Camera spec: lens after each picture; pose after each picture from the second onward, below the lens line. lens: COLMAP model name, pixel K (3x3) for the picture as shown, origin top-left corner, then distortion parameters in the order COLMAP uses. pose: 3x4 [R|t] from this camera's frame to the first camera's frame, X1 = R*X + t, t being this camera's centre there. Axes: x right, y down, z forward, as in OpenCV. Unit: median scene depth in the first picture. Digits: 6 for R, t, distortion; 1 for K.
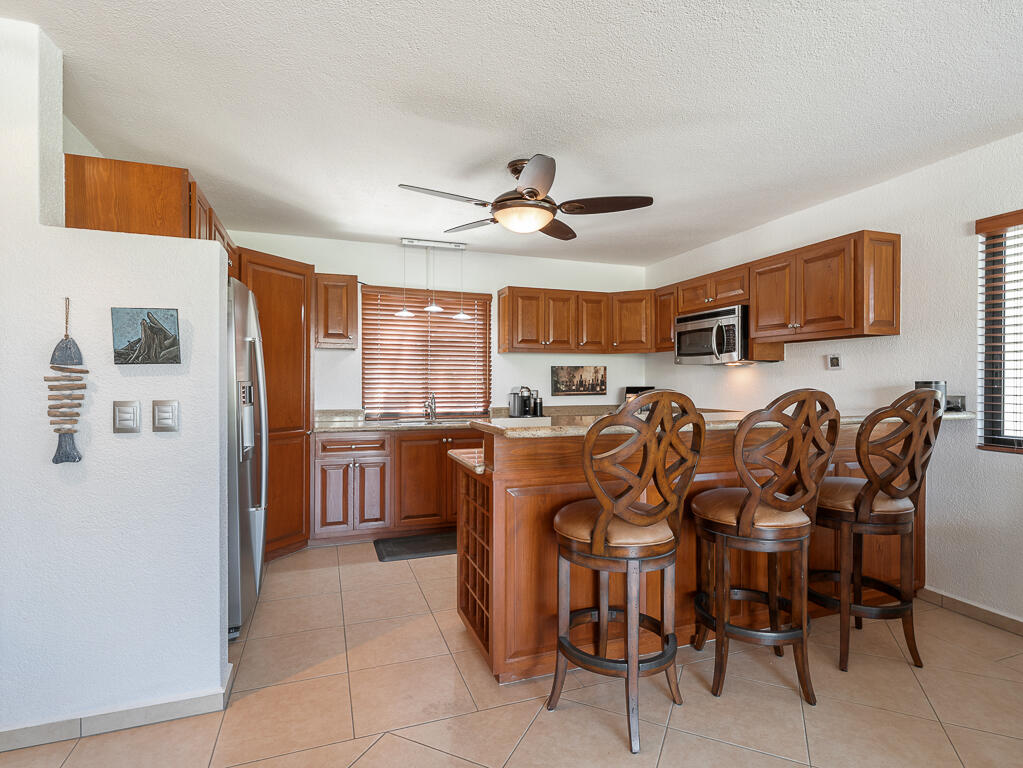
lens RADIAL K [[530.5, 0, 511.5], [0, 530.5, 384.0], [0, 0, 1]] dist [-0.003104, -0.001002]
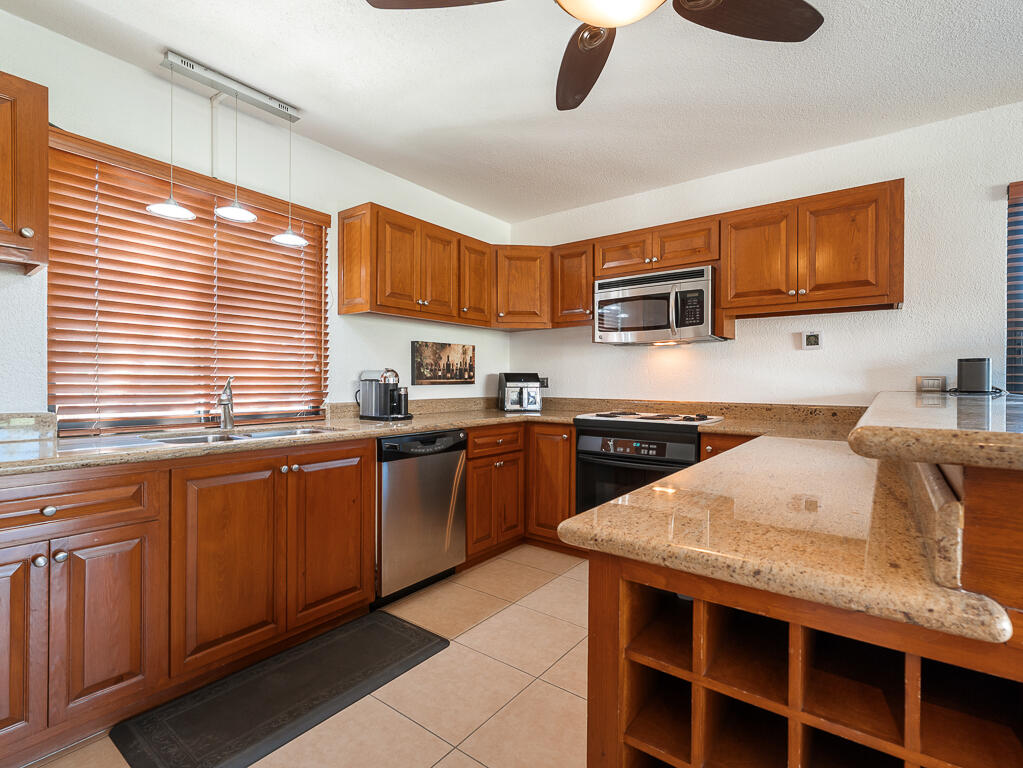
lens RADIAL K [[495.0, 0, 508.5], [0, 495.0, 383.4], [0, 0, 1]] dist [-0.000669, 0.000143]
pose [[0.839201, 0.001496, 0.543820, -0.176398], [-0.001776, 0.999998, -0.000010, 0.021577], [-0.543819, -0.000957, 0.839202, 0.428737]]
